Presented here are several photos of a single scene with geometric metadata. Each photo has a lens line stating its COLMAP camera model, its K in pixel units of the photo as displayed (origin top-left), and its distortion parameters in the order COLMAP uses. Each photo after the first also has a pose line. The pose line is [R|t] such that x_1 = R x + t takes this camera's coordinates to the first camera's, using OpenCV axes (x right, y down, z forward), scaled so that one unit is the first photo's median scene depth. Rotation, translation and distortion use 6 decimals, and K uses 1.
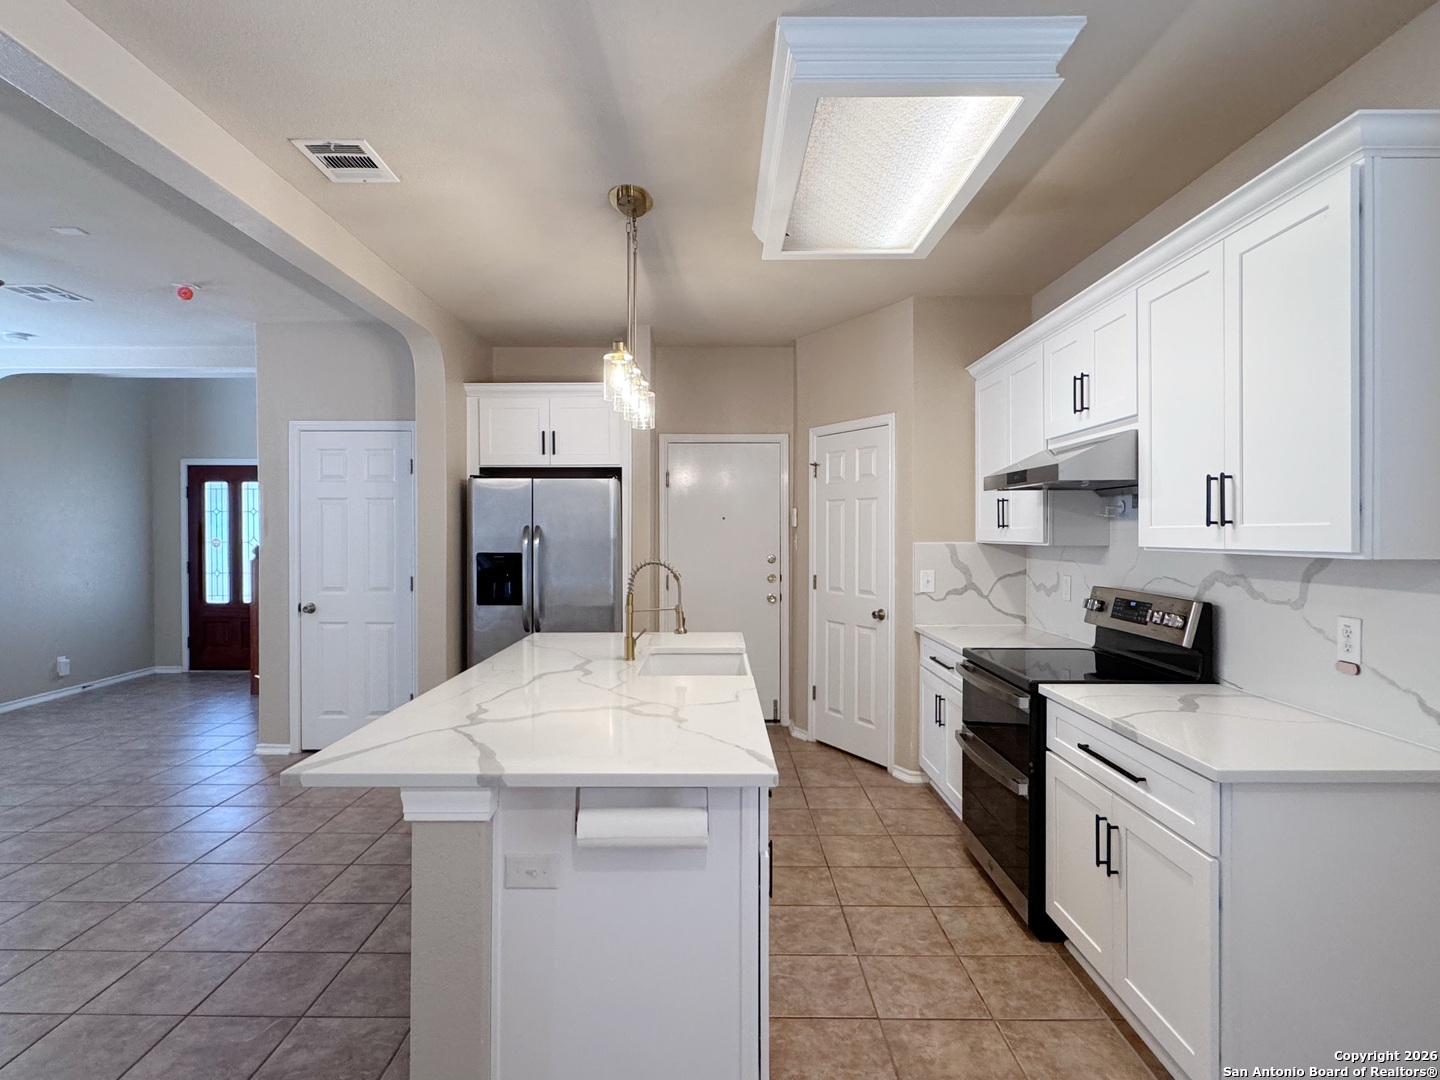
lens RADIAL K [[776.7, 0, 716.5], [0, 776.7, 535.3], [0, 0, 1]] dist [-0.006164, 0.003731]
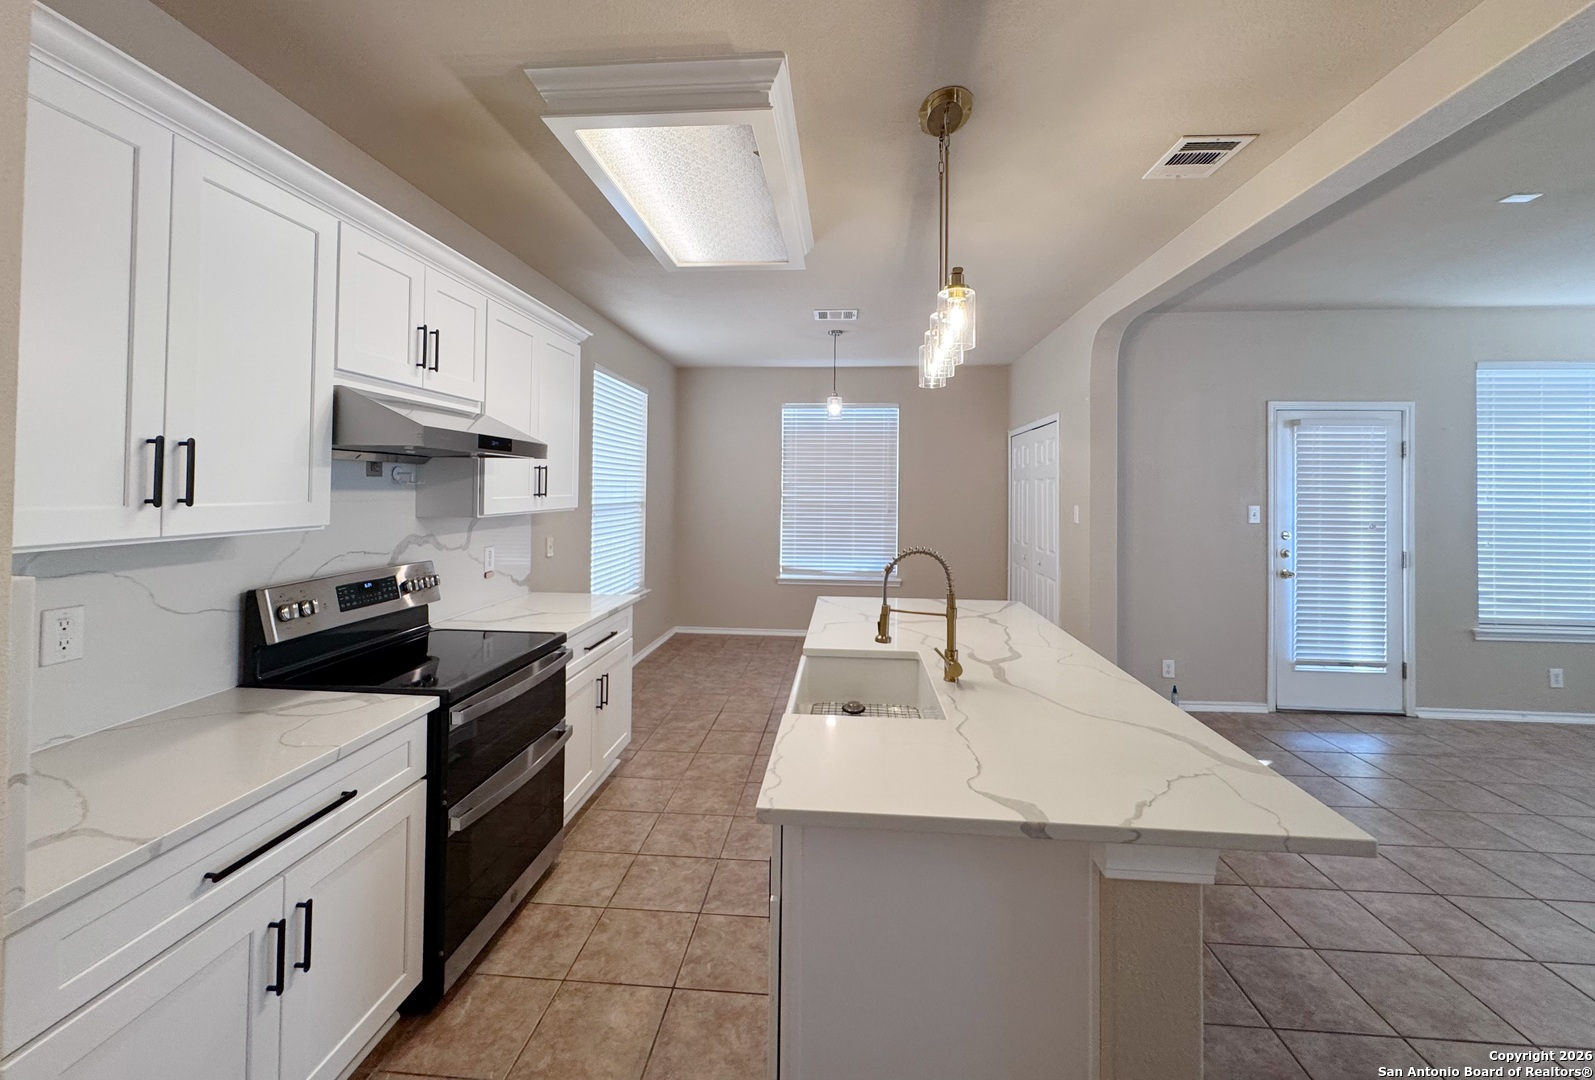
lens RADIAL K [[637.9, 0, 798.0], [0, 637.9, 476.7], [0, 0, 1]] dist [-0.003983, 0.000166]
pose [[-0.996850, -0.008484, 0.078855, -0.008965], [-0.009470, 0.999882, -0.012135, -0.027347], [-0.078743, -0.012843, -0.996812, 1.460977]]
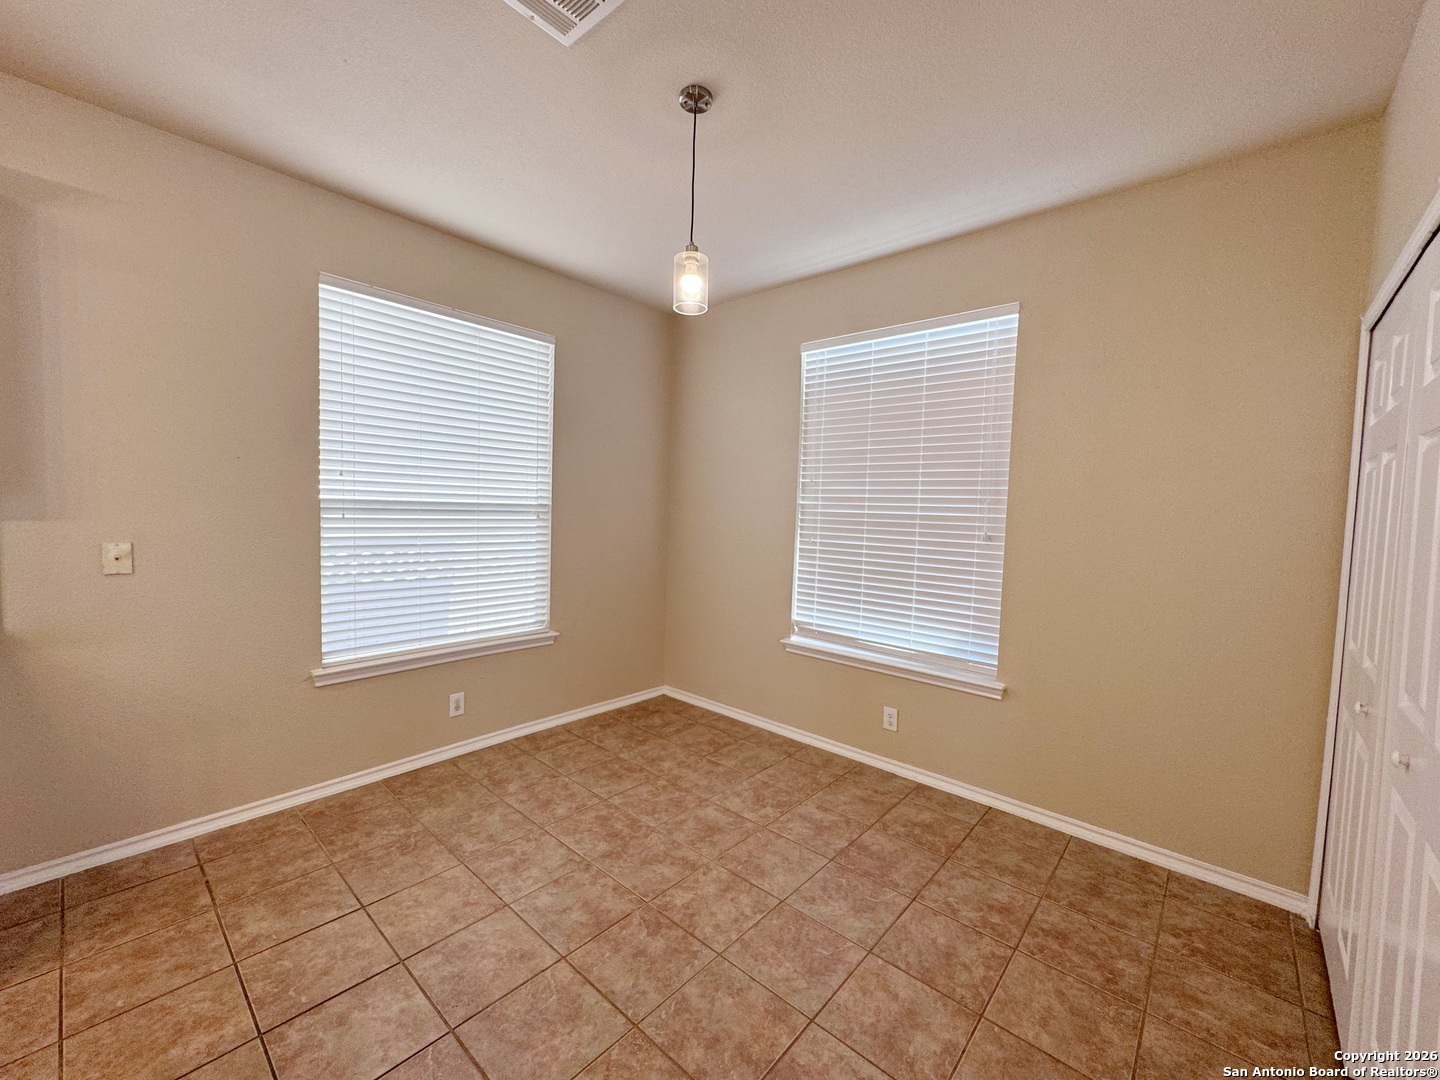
lens RADIAL K [[577.4, 0, 720.7], [0, 577.4, 536.4], [0, 0, 1]] dist [-0.001272, -0.000006]
pose [[-0.750530, -0.057151, 0.658361, -0.369914], [-0.026316, 0.998048, 0.056639, 0.009681], [-0.660312, 0.025183, -0.750569, 0.439834]]
